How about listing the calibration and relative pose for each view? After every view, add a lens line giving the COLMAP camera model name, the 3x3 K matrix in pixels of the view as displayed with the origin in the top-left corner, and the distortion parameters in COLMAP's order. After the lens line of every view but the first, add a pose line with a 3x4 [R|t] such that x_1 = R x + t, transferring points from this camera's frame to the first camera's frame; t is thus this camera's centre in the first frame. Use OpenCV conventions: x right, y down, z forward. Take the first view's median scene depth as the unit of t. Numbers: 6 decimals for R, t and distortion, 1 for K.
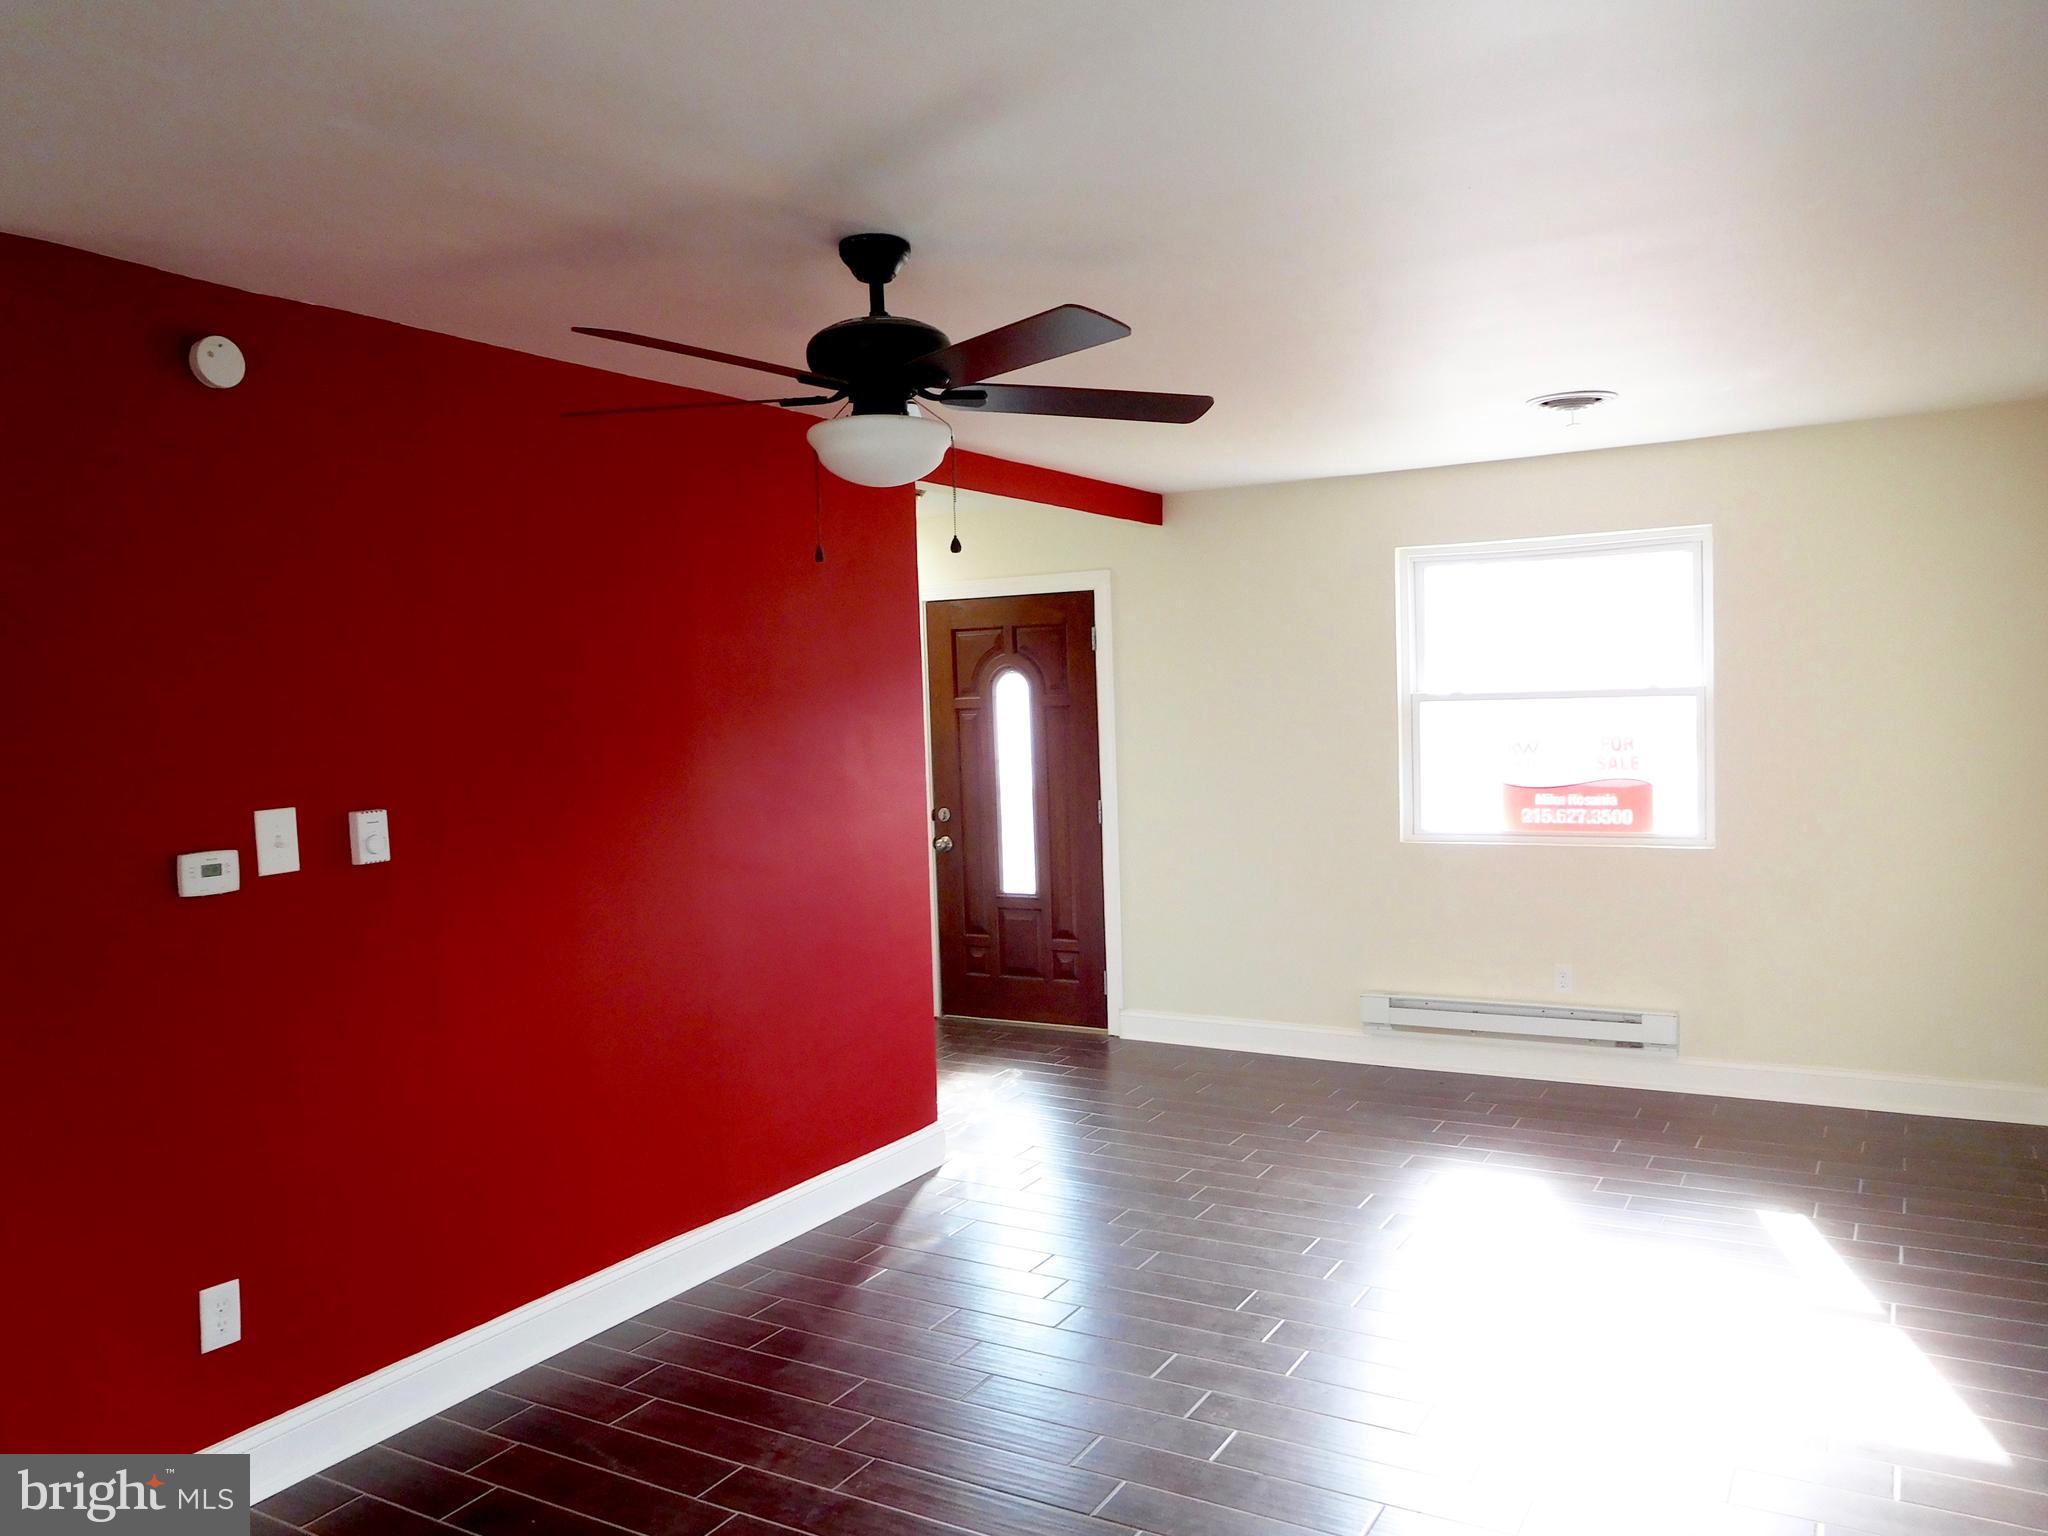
lens RADIAL K [[1520.5, 0, 1025.2], [0, 1520.5, 773.2], [0, 0, 1]] dist [0.010023, -0.021922]
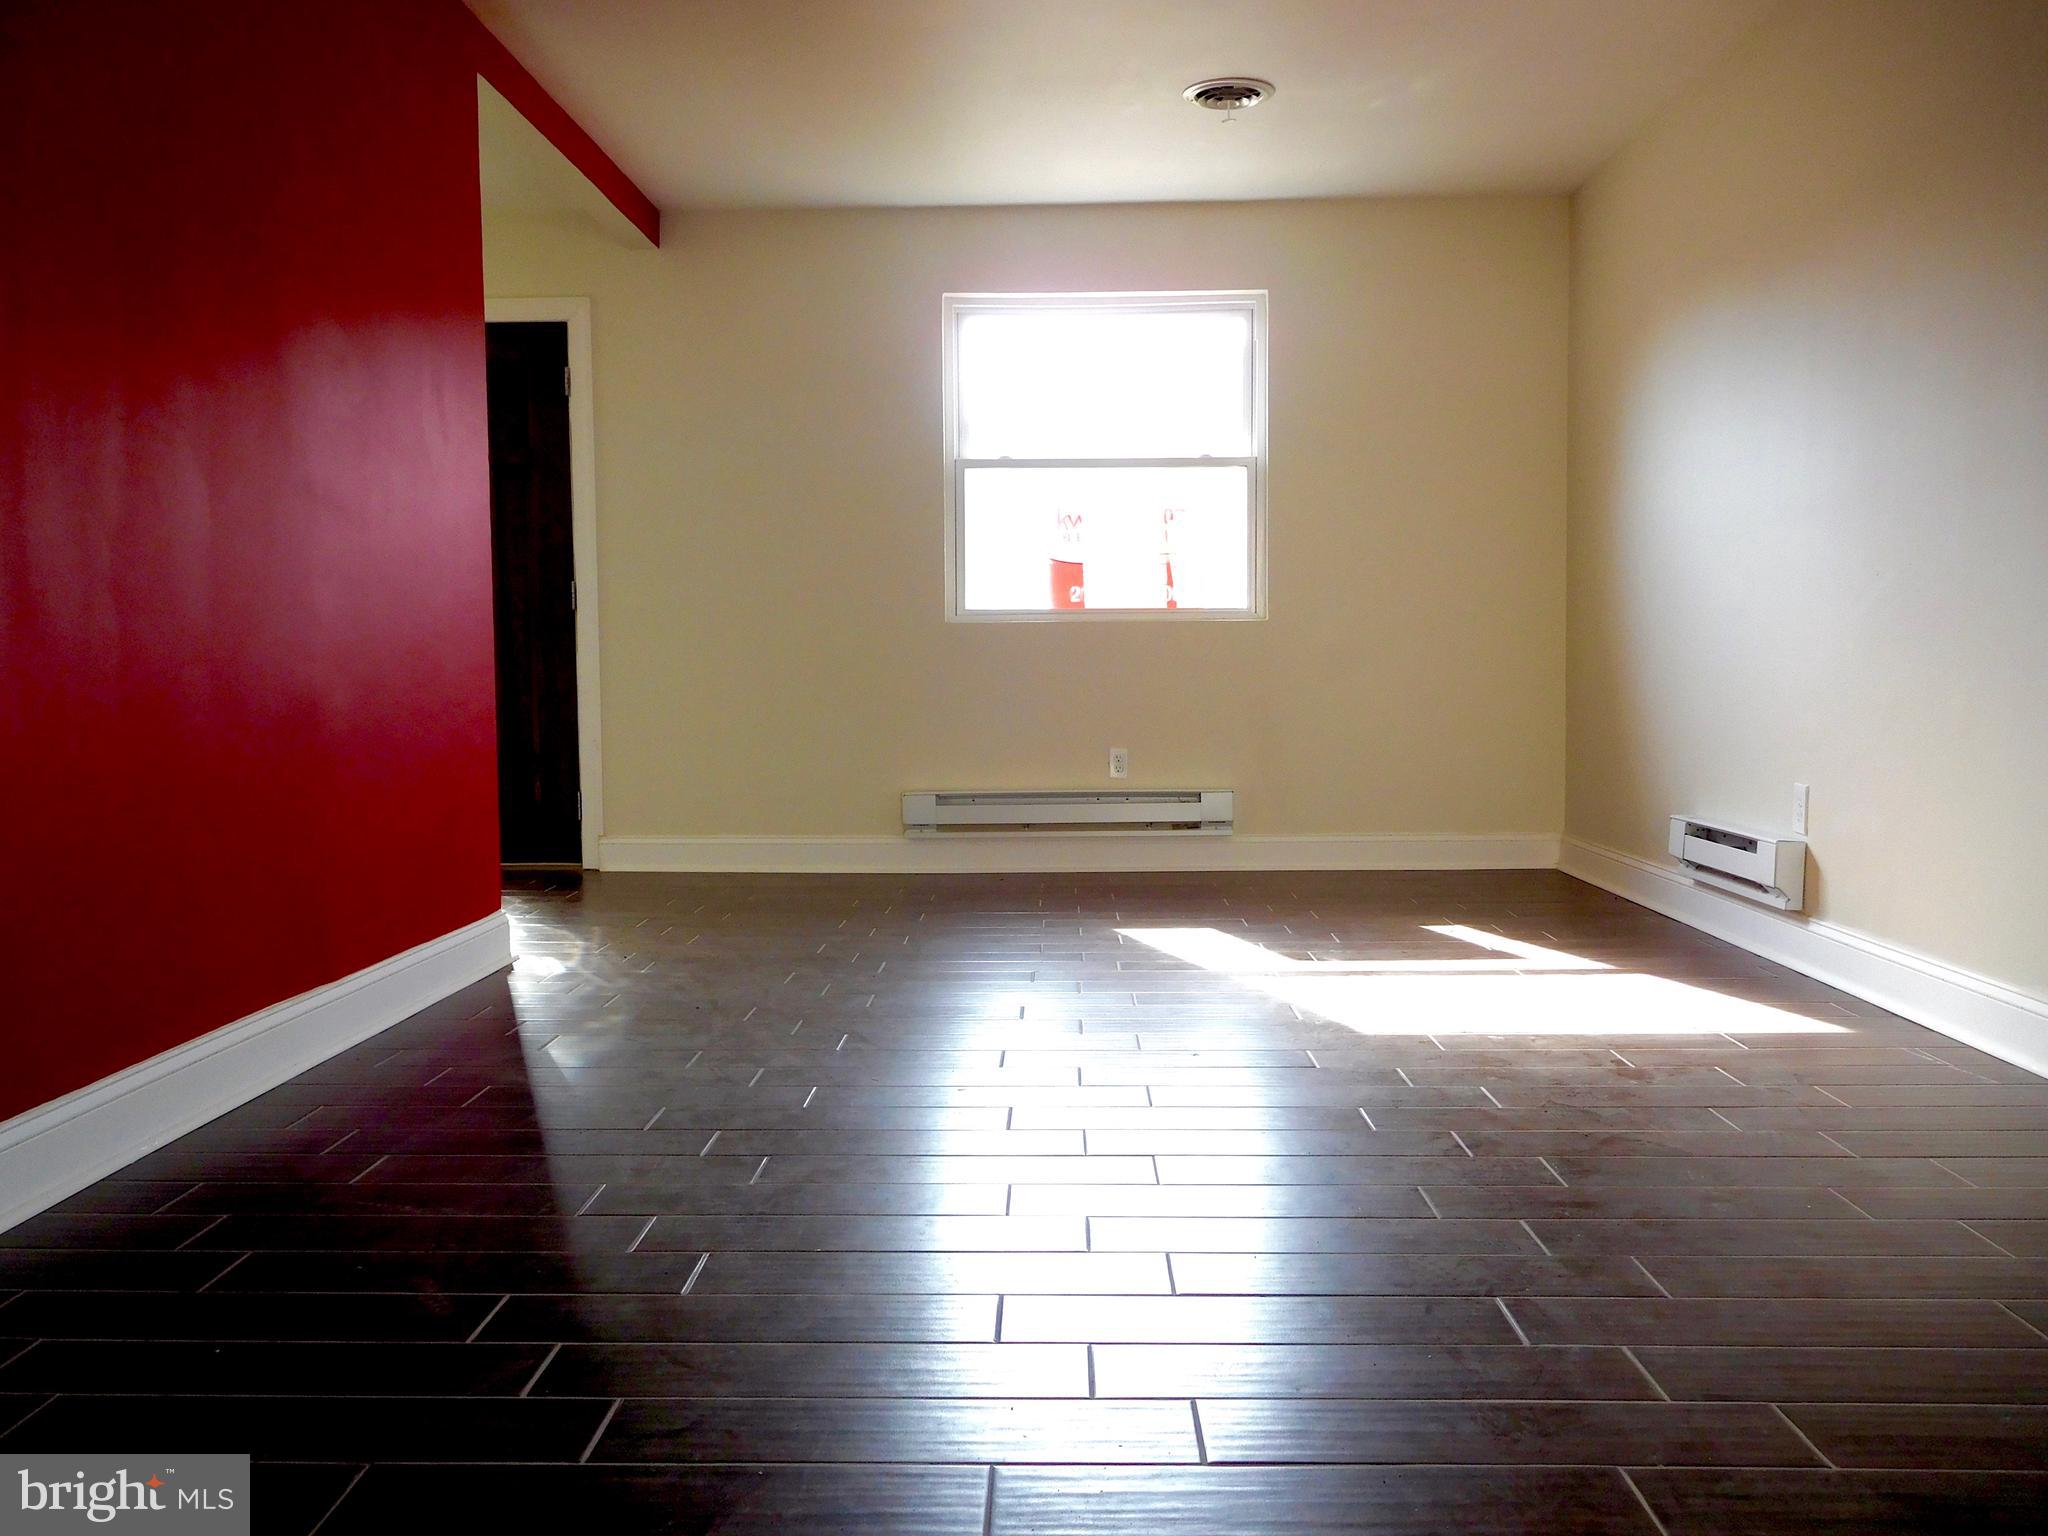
lens RADIAL K [[1700.9, 0, 1021.3], [0, 1700.9, 766.9], [0, 0, 1]] dist [-0.001547, 0.000237]
pose [[0.884365, -0.007982, 0.466728, -0.185719], [0.000525, 0.999870, 0.016105, 0.115980], [-0.466796, -0.013998, 0.884254, 0.090902]]
